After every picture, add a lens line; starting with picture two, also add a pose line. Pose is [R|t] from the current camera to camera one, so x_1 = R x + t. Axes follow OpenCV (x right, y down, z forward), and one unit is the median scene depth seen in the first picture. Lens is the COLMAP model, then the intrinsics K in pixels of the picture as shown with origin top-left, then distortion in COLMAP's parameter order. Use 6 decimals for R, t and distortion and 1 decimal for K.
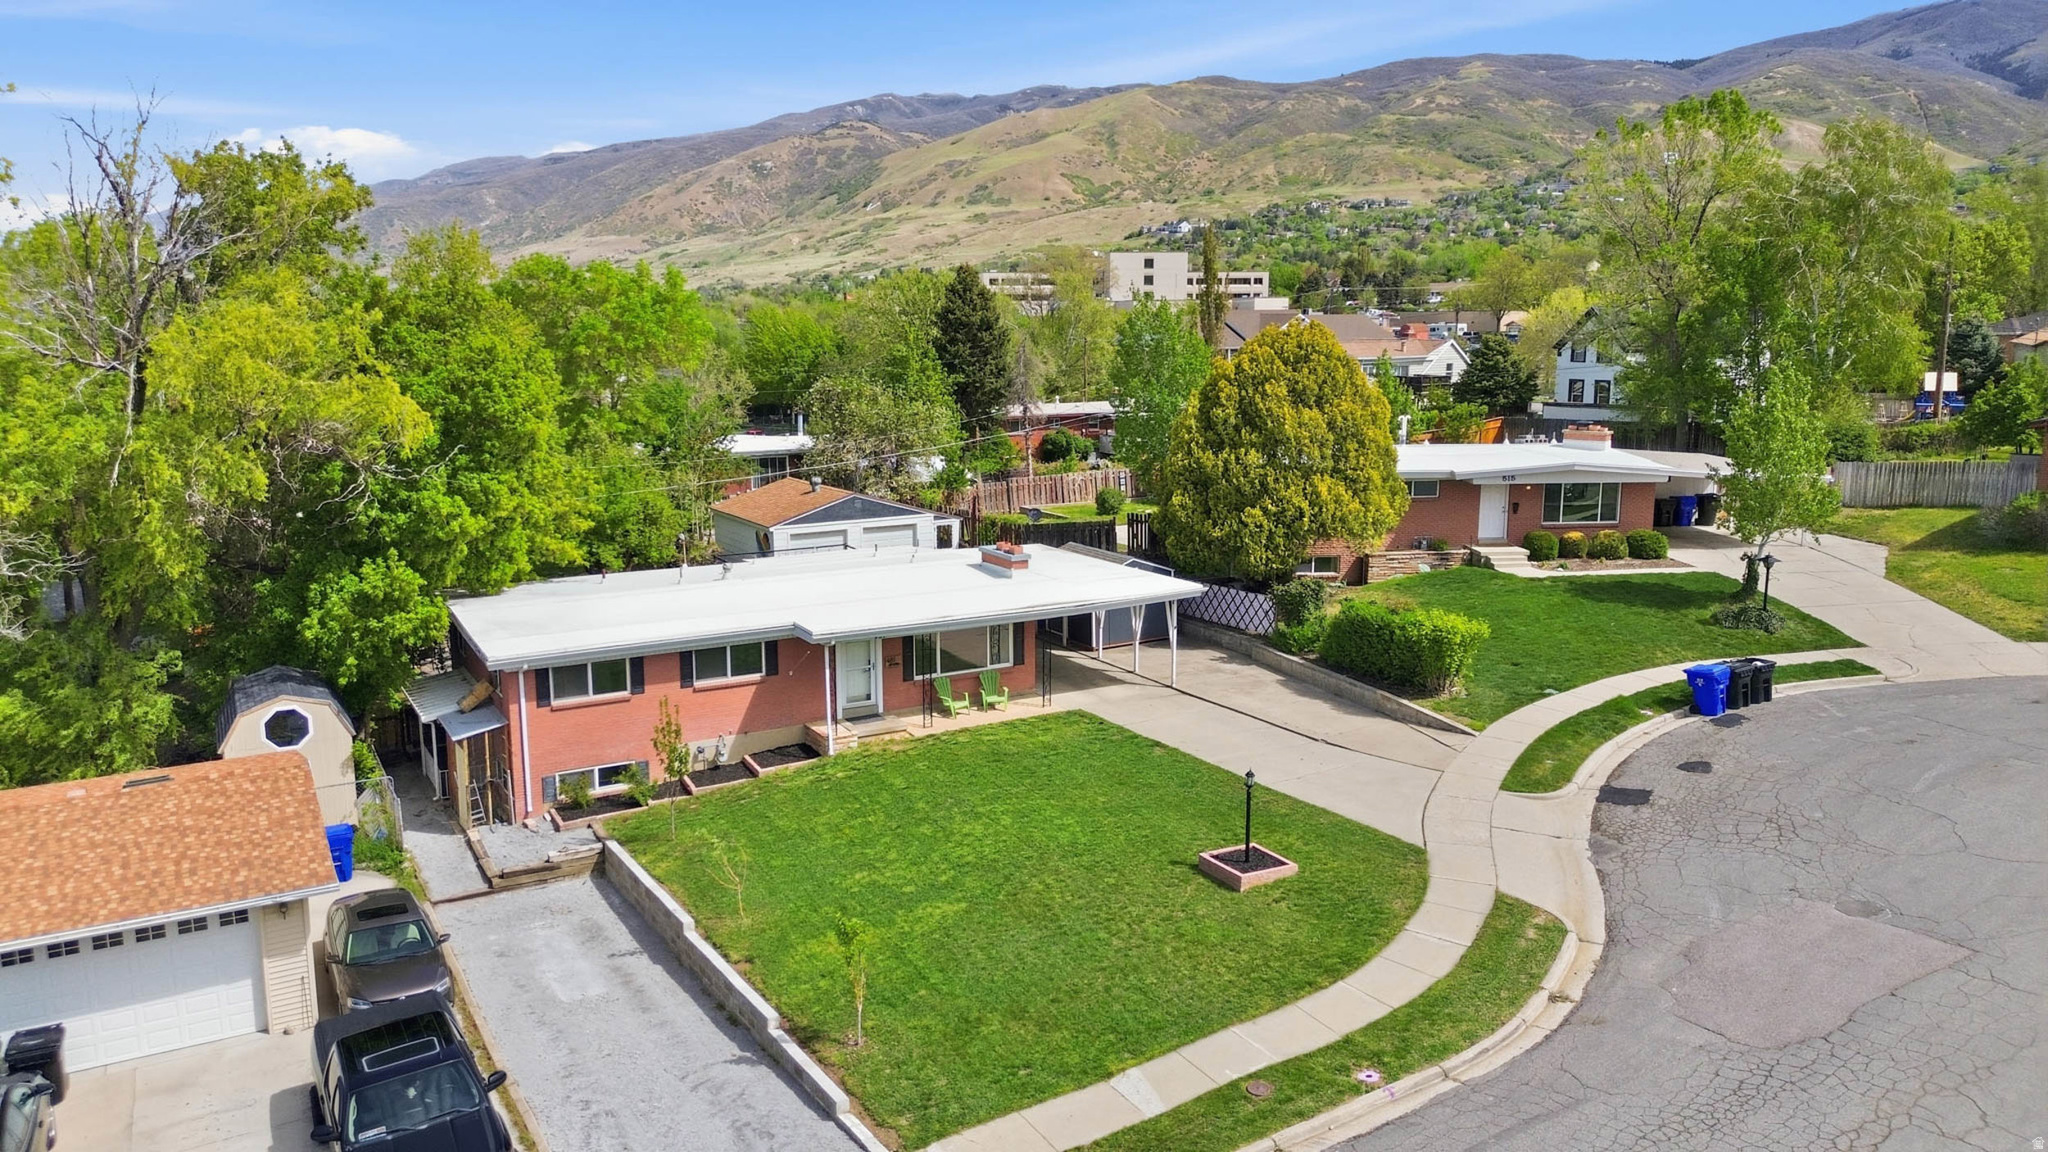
lens RADIAL K [[1441.4, 0, 1017.7], [0, 1441.4, 569.6], [0, 0, 1]] dist [0.129323, -0.169881]
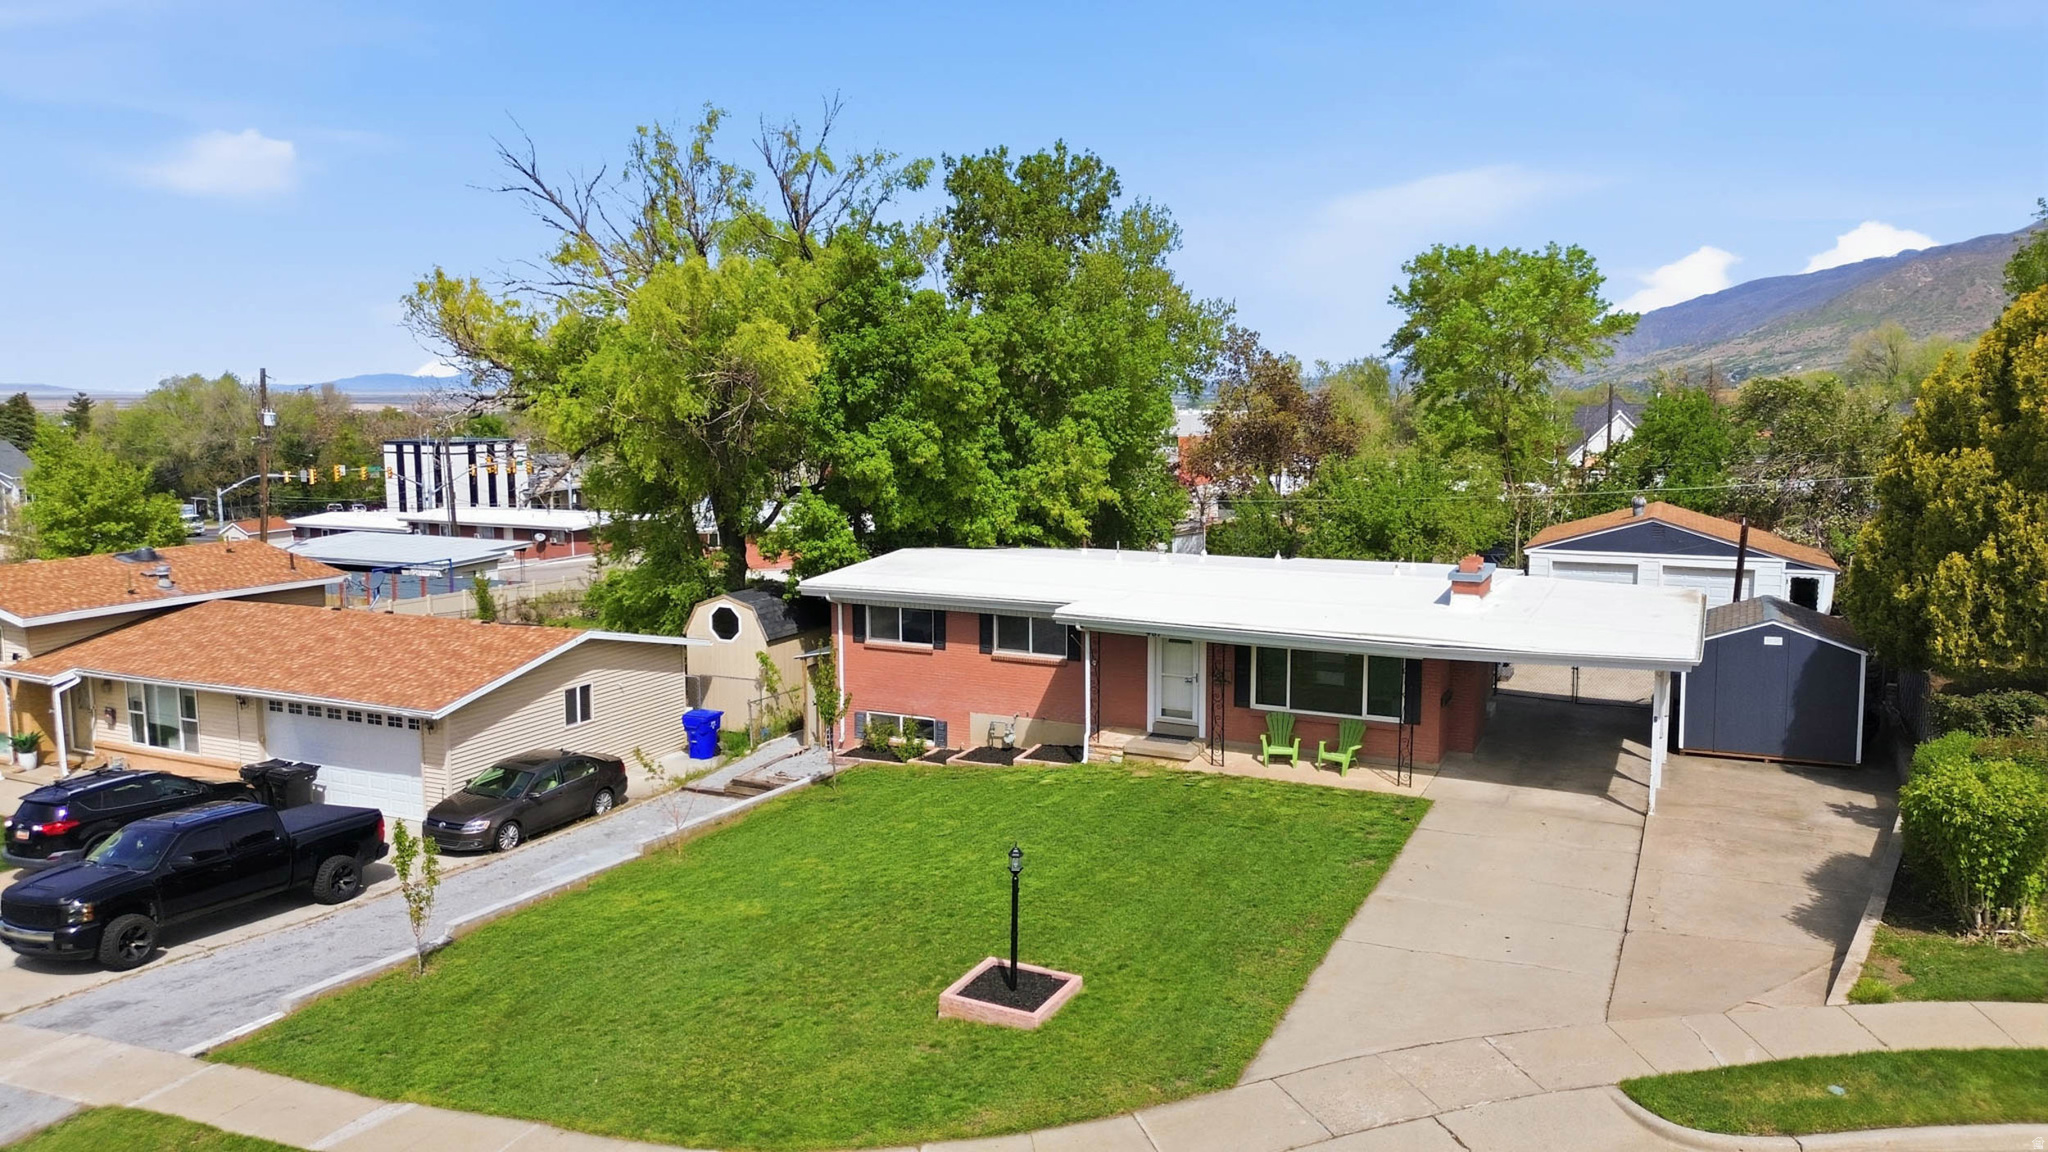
lens RADIAL K [[1441.4, 0, 1017.7], [0, 1441.4, 569.6], [0, 0, 1]] dist [0.129323, -0.169881]
pose [[0.562575, 0.106616, -0.819843, 0.522522], [-0.145019, 0.989001, 0.029102, -0.001286], [0.813928, 0.102521, 0.571848, 0.480915]]
